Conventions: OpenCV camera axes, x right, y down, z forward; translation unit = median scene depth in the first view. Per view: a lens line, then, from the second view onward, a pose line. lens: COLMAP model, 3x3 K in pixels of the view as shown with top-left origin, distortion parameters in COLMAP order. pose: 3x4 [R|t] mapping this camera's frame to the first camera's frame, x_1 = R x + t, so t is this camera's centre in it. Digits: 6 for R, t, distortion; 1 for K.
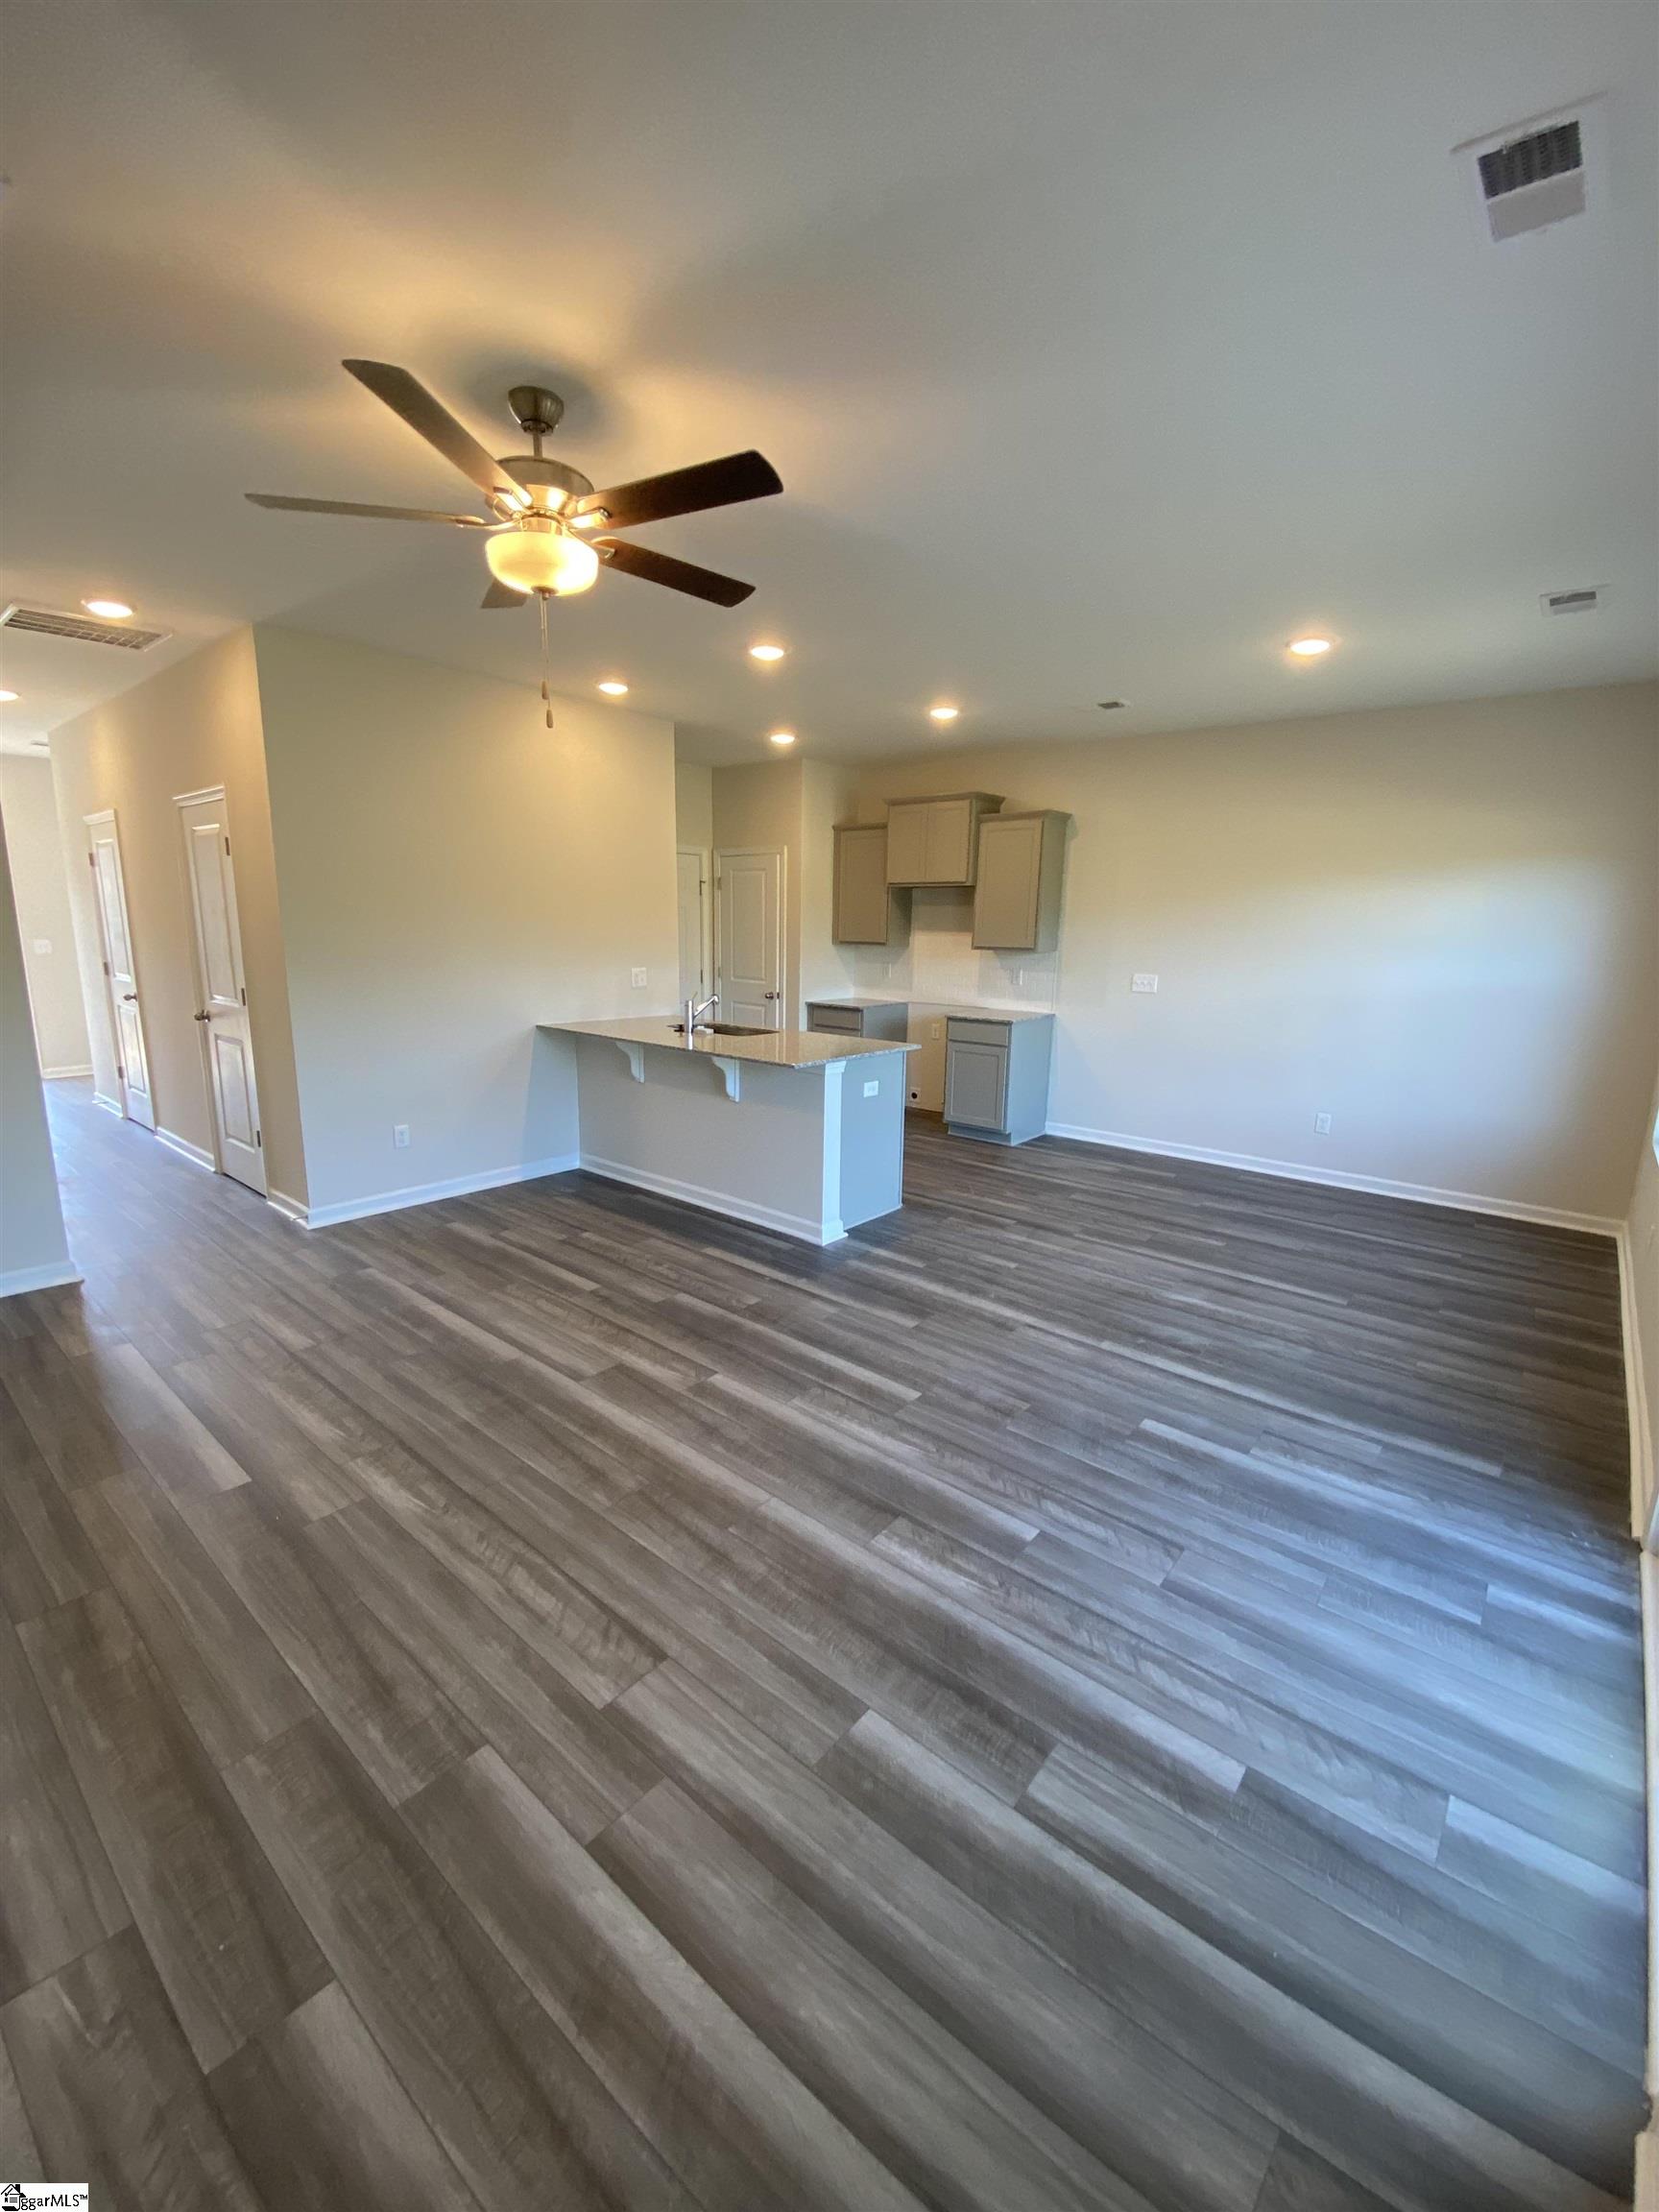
lens RADIAL K [[908.1, 0, 846.5], [0, 908.1, 1093.7], [0, 0, 1]] dist [-0.022710, -0.000788]
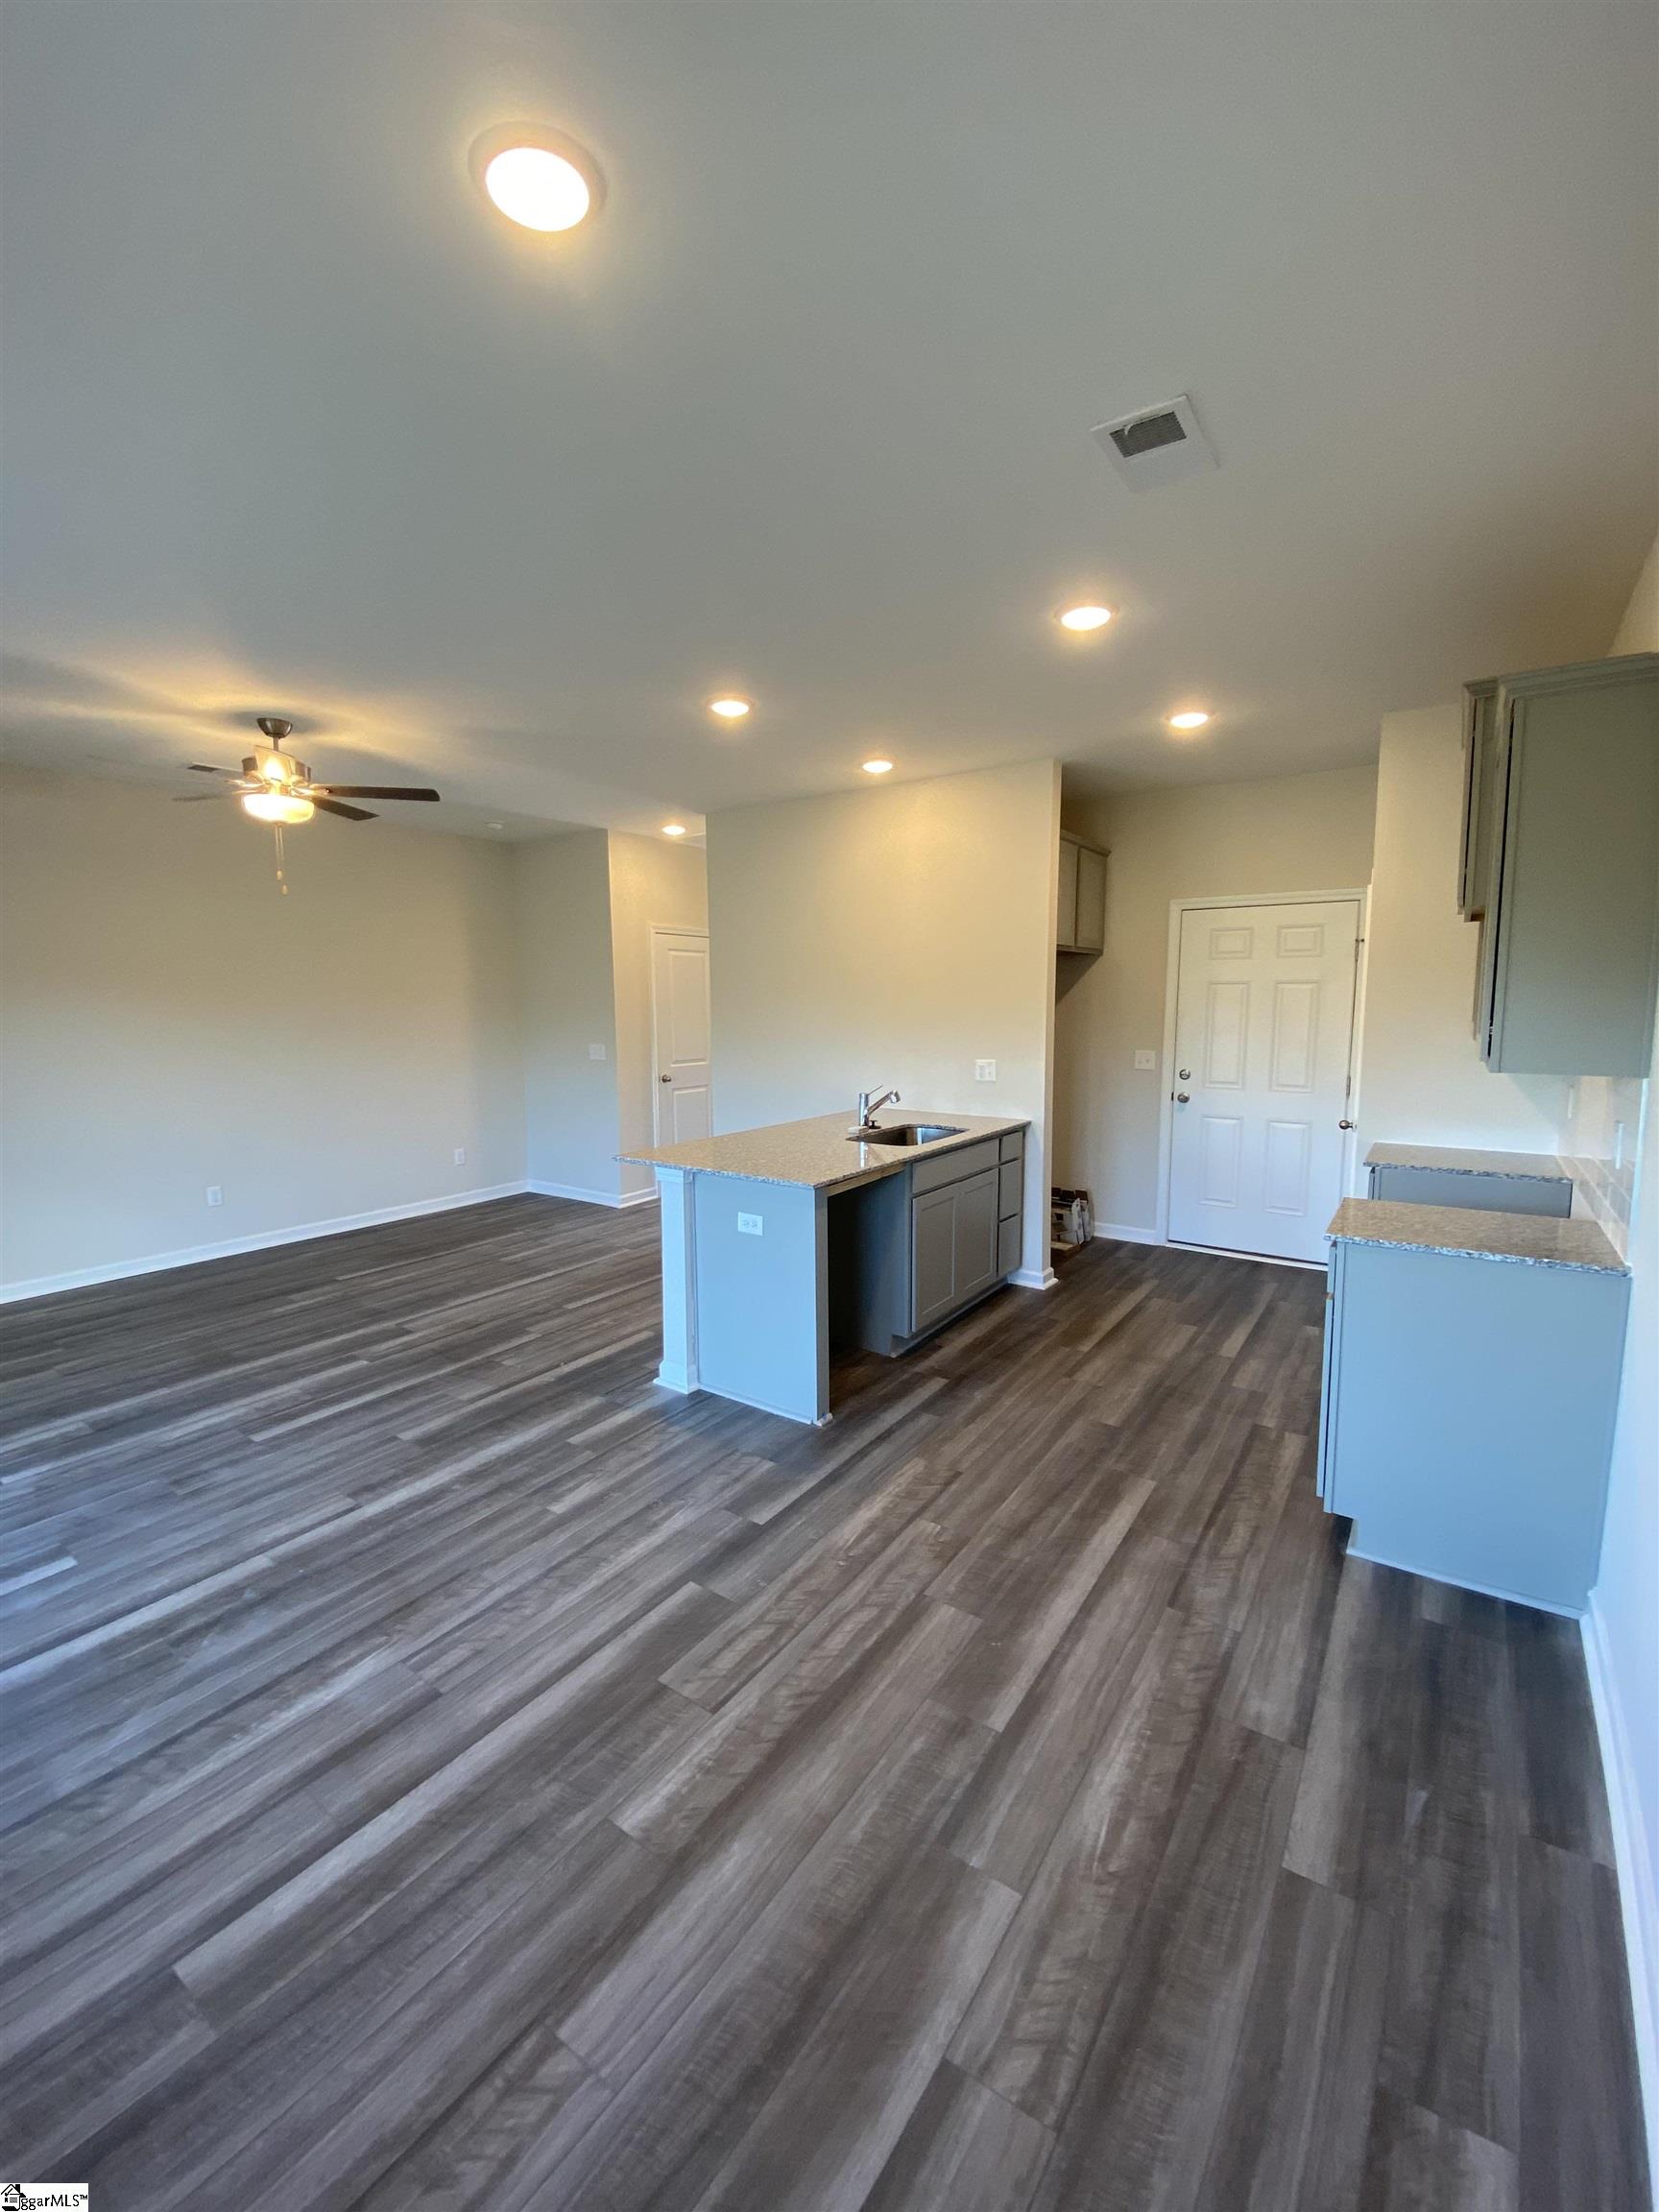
lens RADIAL K [[908.1, 0, 847.4], [0, 908.1, 1118.0], [0, 0, 1]] dist [-0.022710, -0.000788]
pose [[0.091902, 0.130635, -0.987162, 0.972592], [-0.181082, 0.977020, 0.112435, -0.251965], [0.979165, 0.168425, 0.113445, 1.256511]]
